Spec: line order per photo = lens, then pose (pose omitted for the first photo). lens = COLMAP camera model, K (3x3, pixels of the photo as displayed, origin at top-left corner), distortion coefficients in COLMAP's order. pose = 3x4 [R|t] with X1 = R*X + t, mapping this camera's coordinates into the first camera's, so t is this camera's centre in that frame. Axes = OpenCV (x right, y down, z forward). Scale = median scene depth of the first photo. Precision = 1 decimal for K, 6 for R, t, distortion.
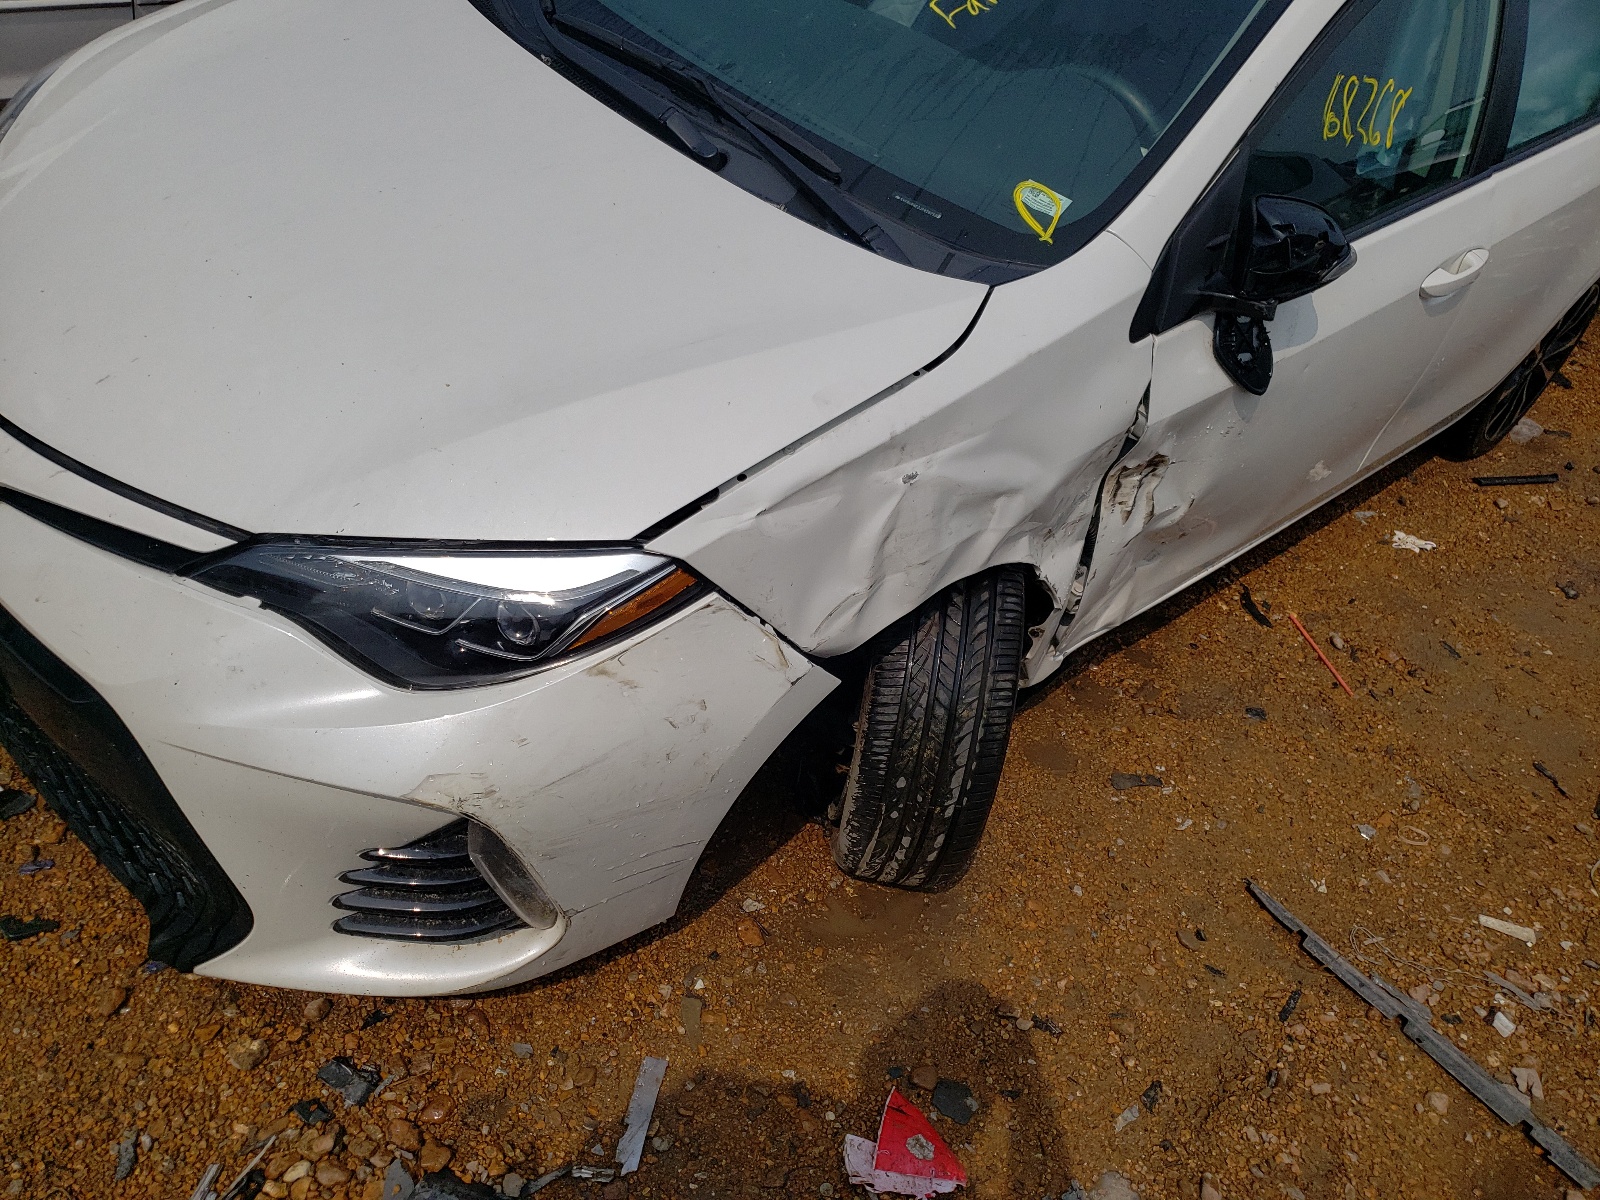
lens RADIAL K [[1274.8, 0, 800.0], [0, 1274.8, 600.0], [0, 0, 1]] dist [0.011375, 0.003413]
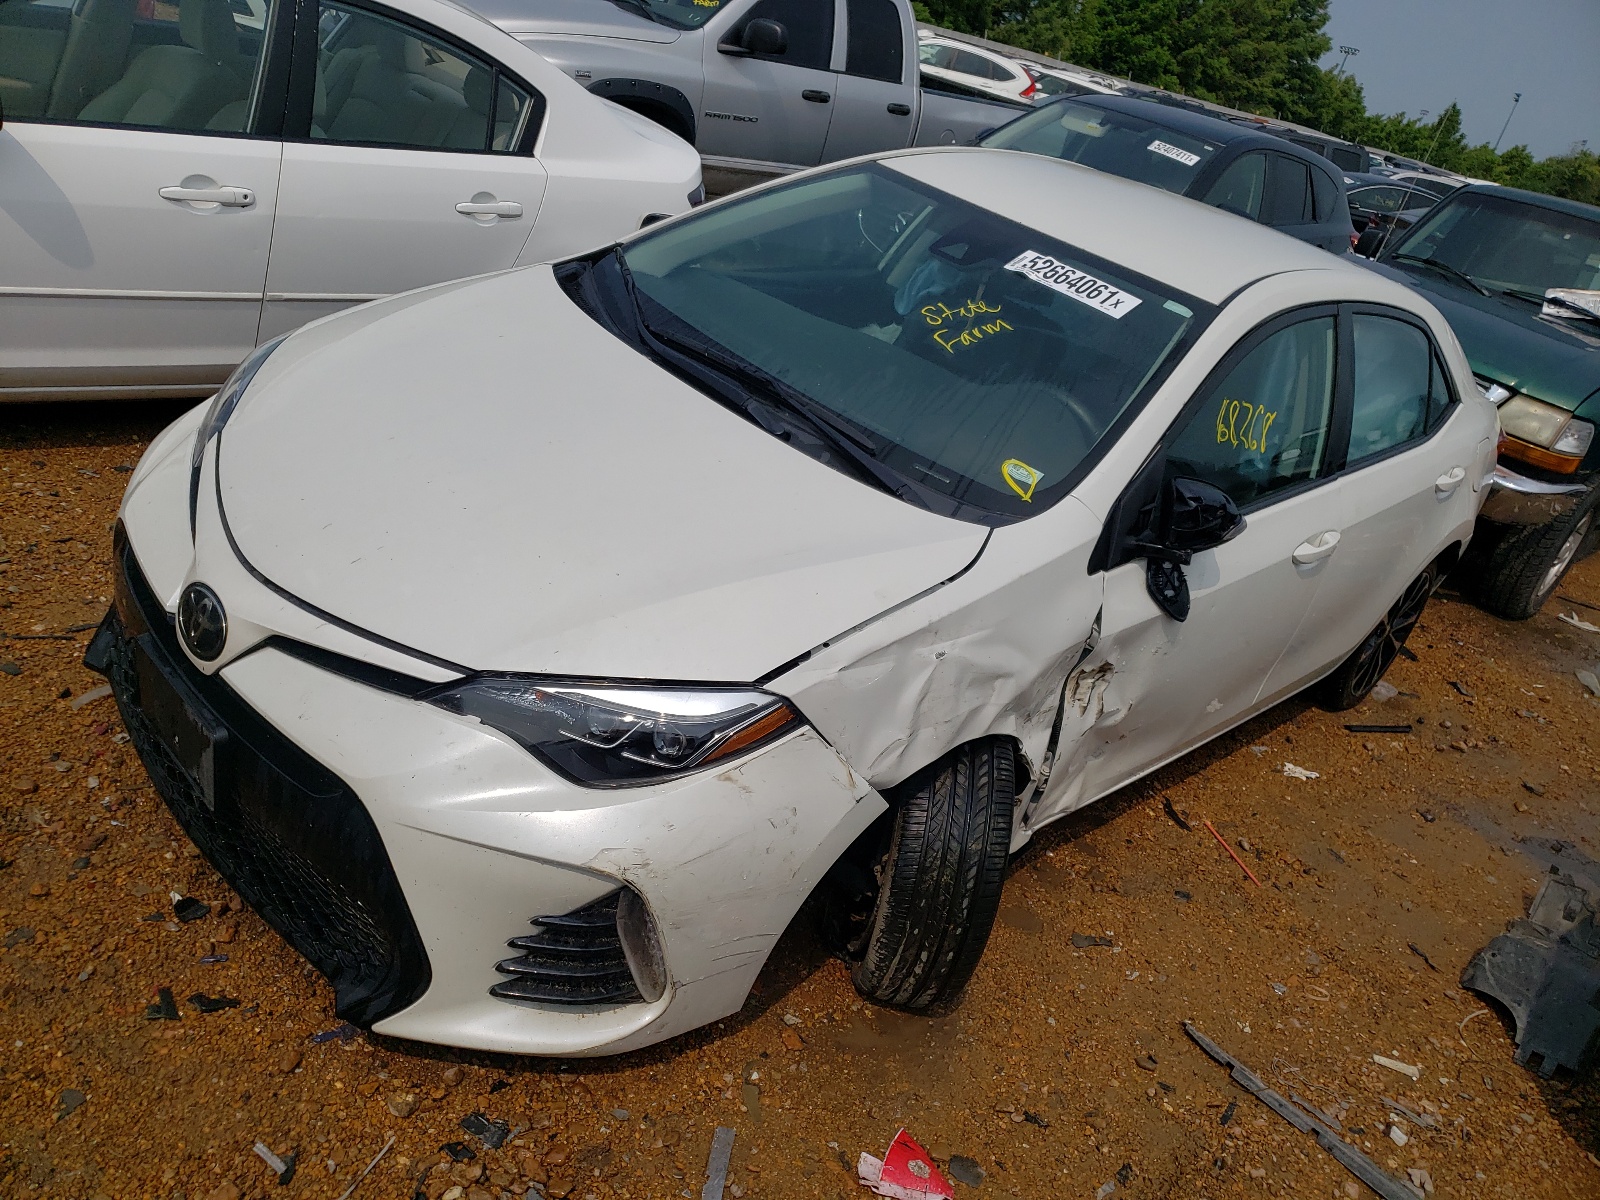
lens RADIAL K [[1274.8, 0, 800.0], [0, 1274.8, 600.0], [0, 0, 1]] dist [0.011375, 0.003413]
pose [[0.996477, 0.038912, 0.074291, -0.140419], [-0.021187, 0.973913, -0.225931, 0.131075], [-0.081145, 0.223561, 0.971306, -0.274883]]
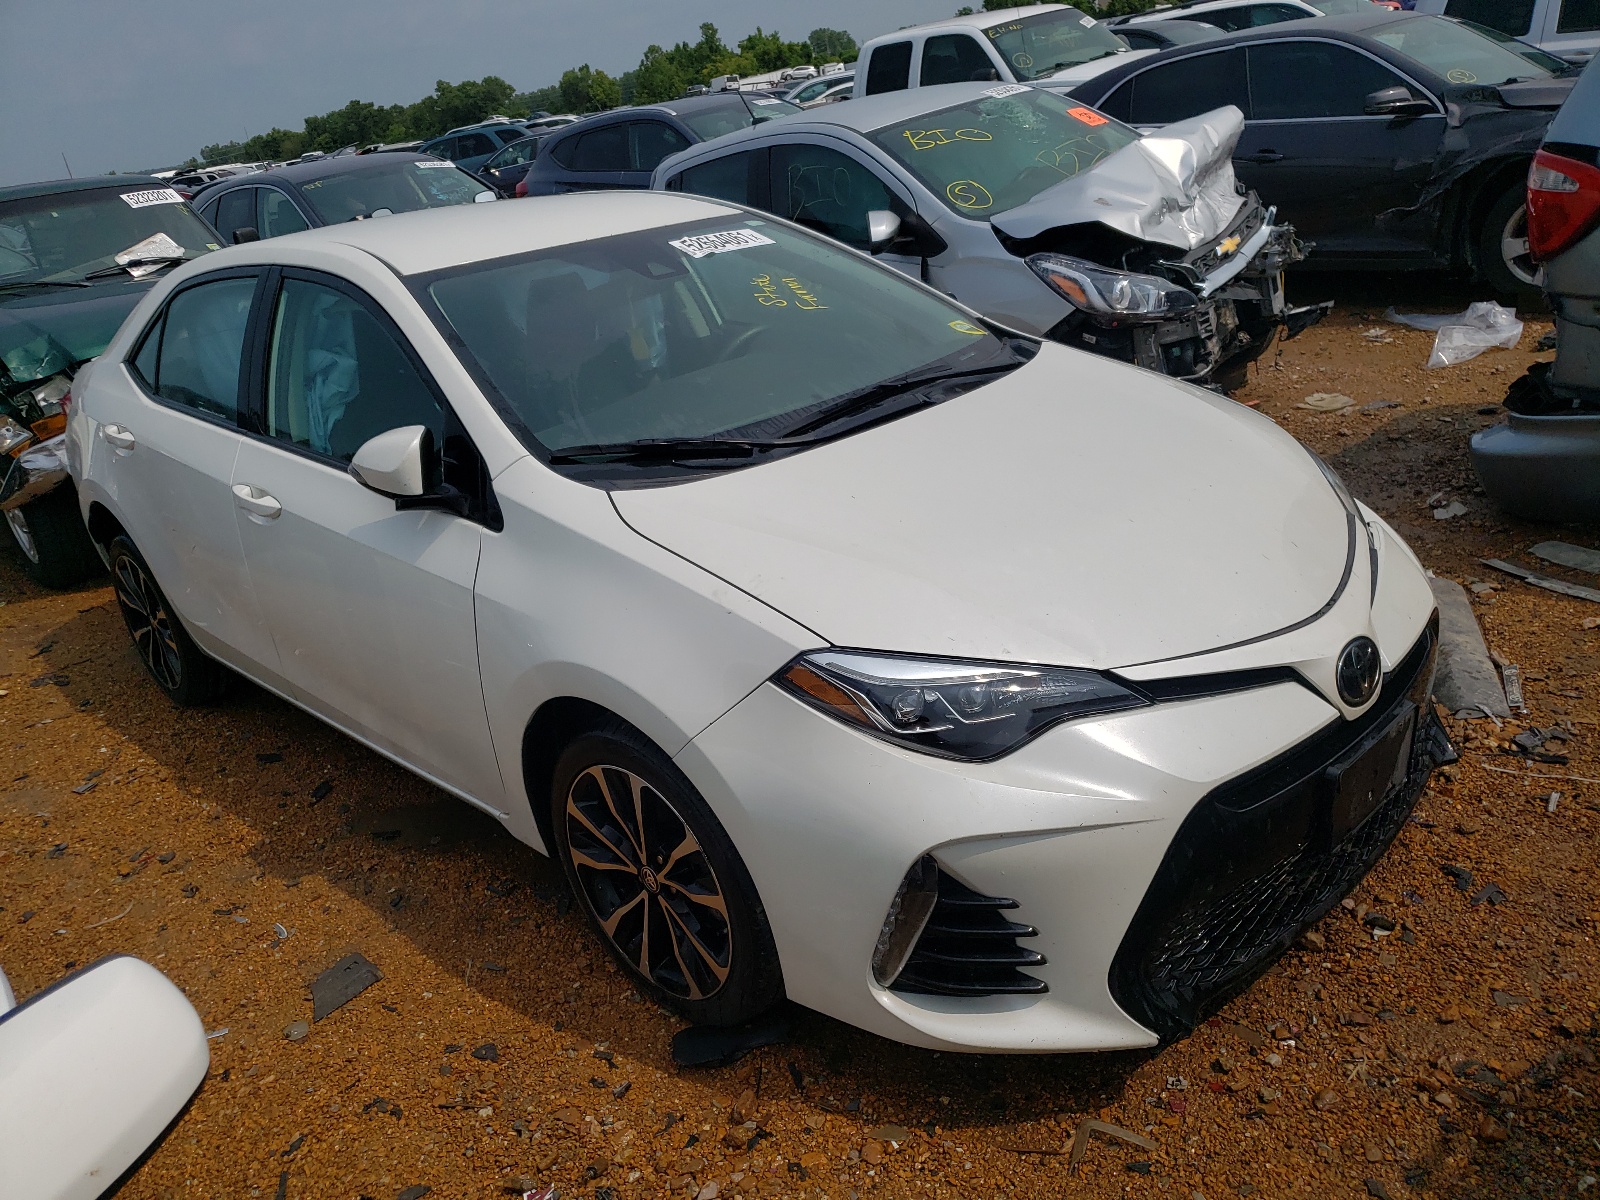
lens RADIAL K [[1274.8, 0, 800.0], [0, 1274.8, 600.0], [0, 0, 1]] dist [0.011375, 0.003413]
pose [[-0.073058, -0.532038, 0.843563, -1.479735], [0.732731, 0.545171, 0.407300, -0.953721], [-0.676585, 0.647861, 0.350011, 0.714597]]
